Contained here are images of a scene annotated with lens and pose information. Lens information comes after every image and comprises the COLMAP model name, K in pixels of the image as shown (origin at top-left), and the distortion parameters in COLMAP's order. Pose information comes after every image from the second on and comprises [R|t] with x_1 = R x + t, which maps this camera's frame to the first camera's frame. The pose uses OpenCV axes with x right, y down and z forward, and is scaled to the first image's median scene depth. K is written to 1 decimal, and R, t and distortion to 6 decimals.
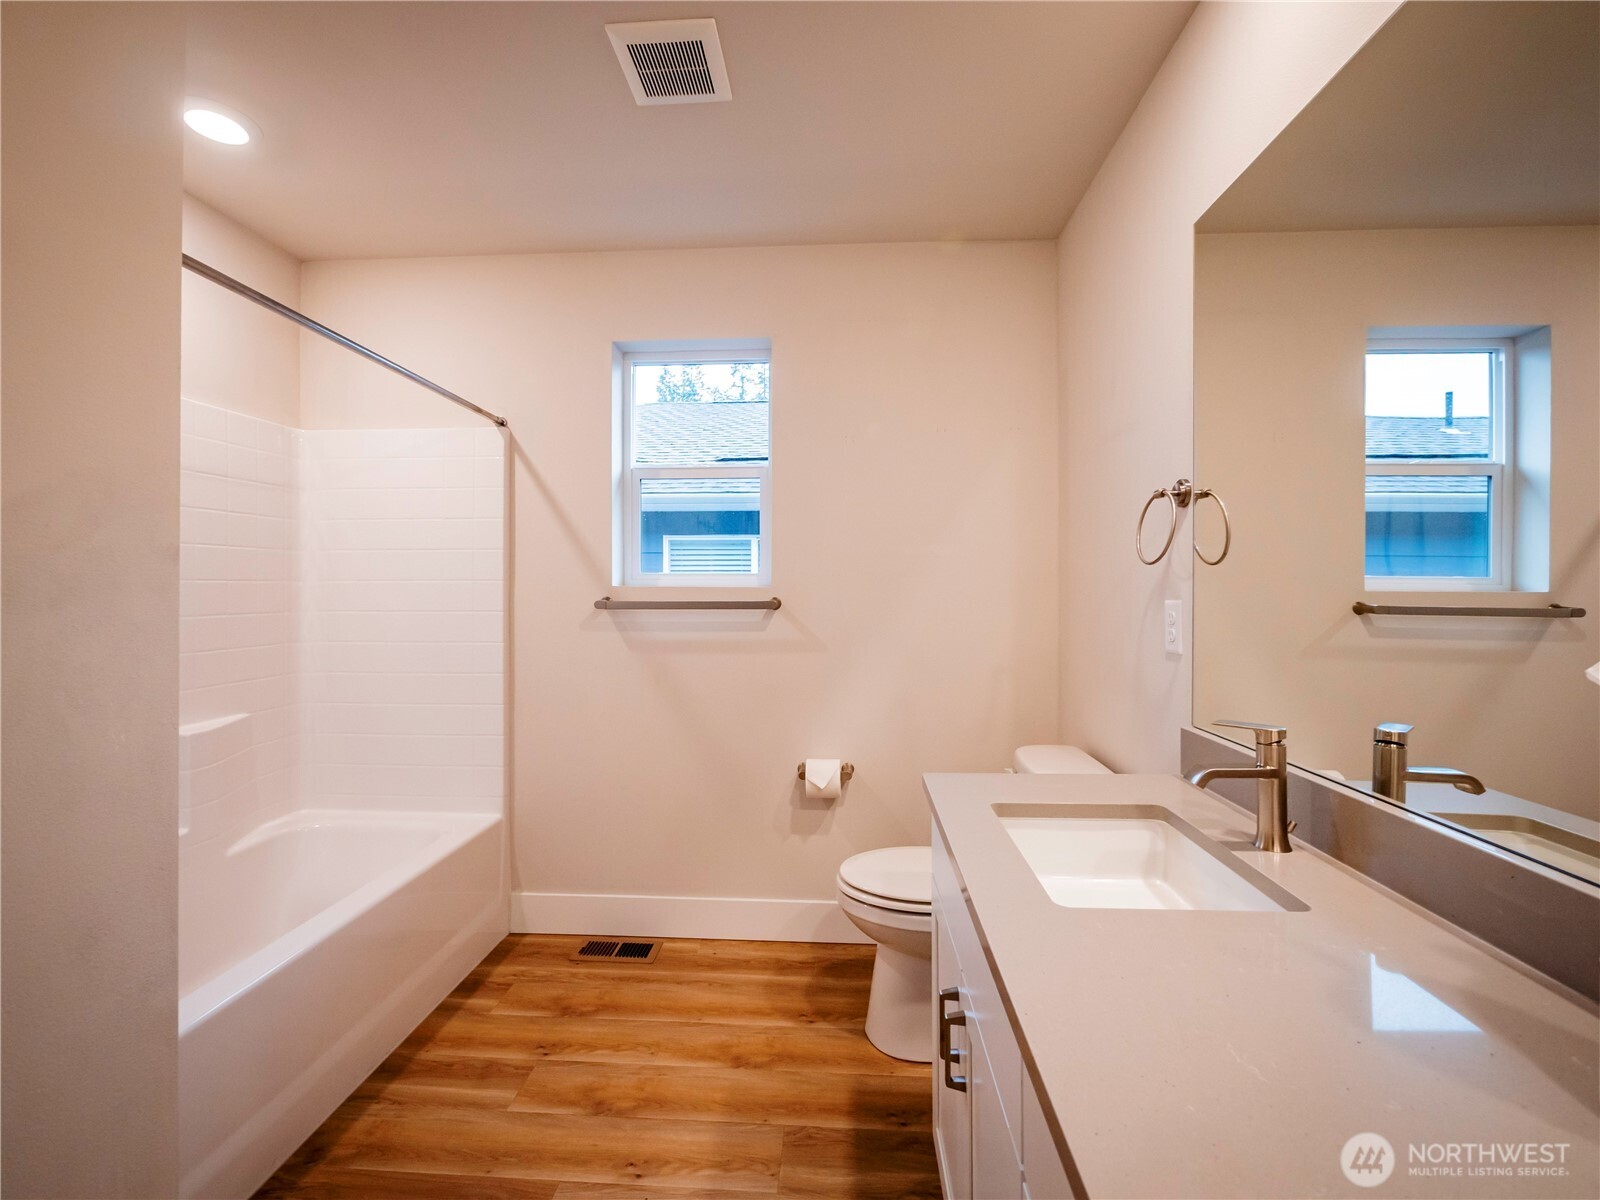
lens RADIAL K [[682.7, 0, 808.9], [0, 682.7, 588.4], [0, 0, 1]] dist [-0.005167, -0.000182]
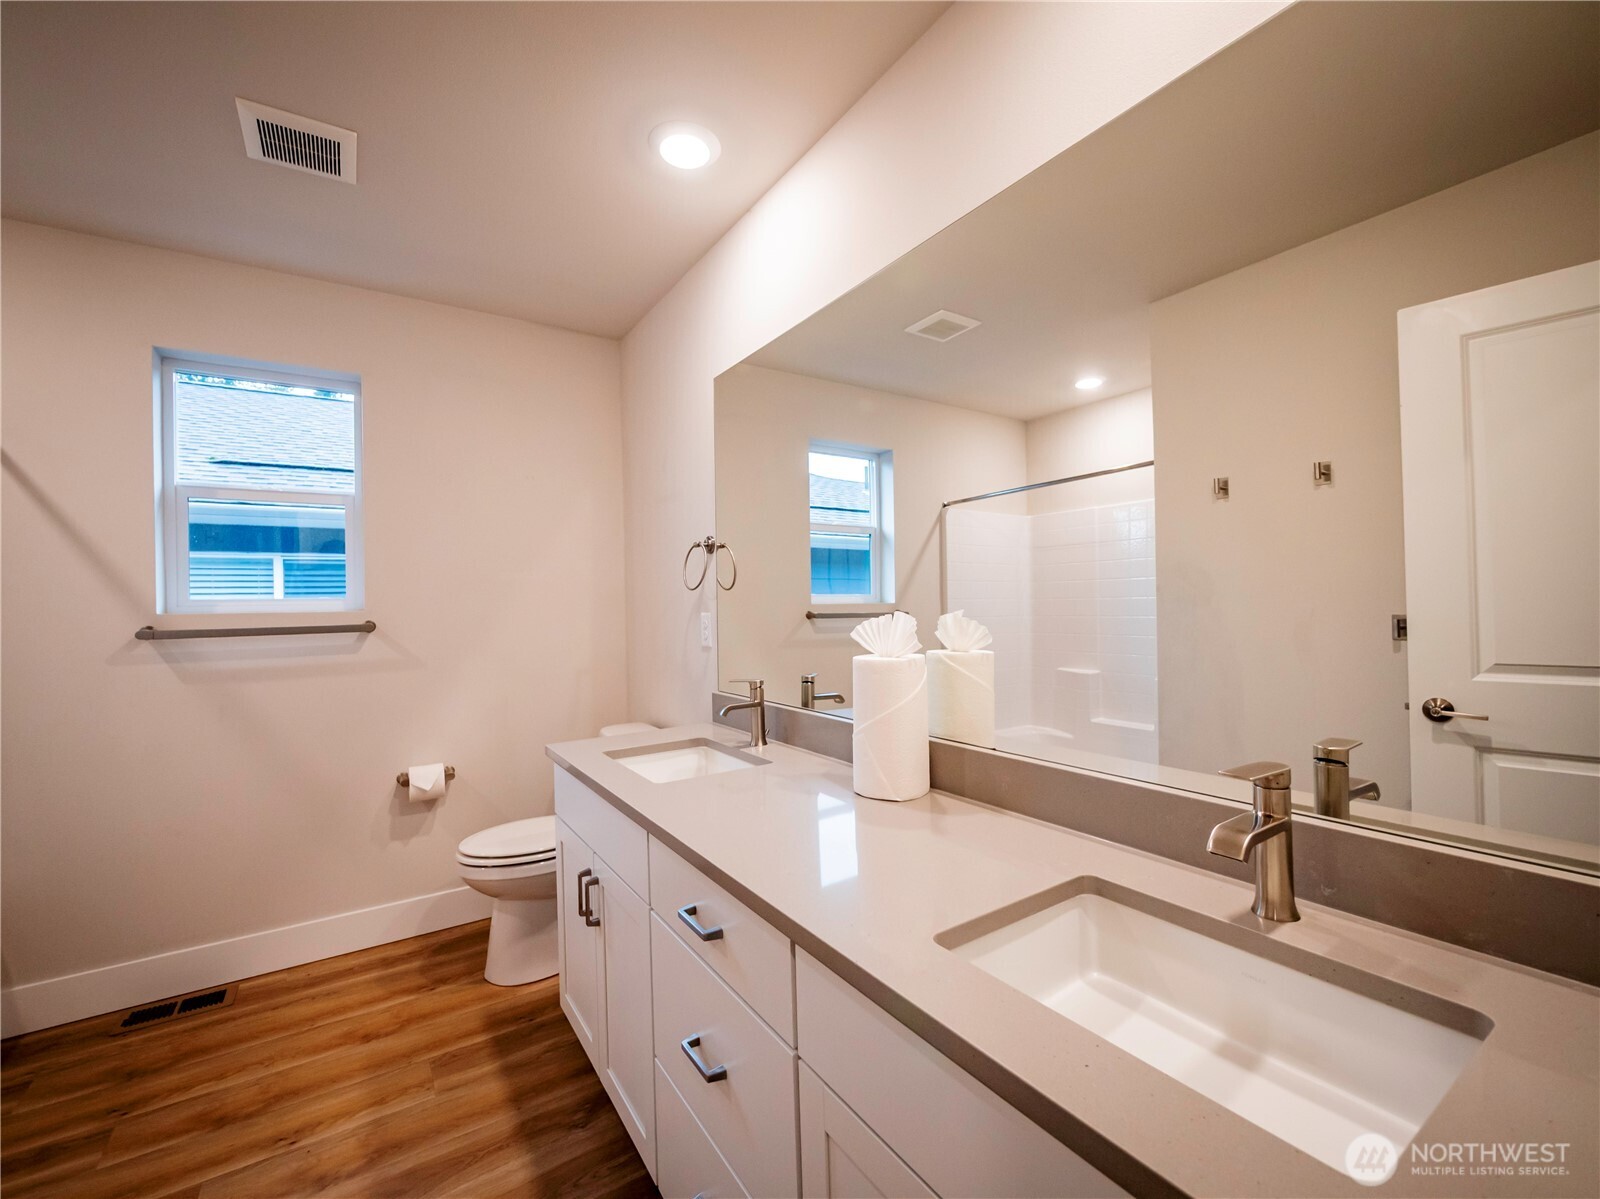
lens RADIAL K [[682.7, 0, 802.0], [0, 682.7, 597.3], [0, 0, 1]] dist [-0.005167, -0.000182]
pose [[0.799517, -0.013122, 0.600500, -0.170360], [0.020906, 0.999764, -0.005988, -0.002720], [-0.600279, 0.017341, 0.799602, -0.286724]]
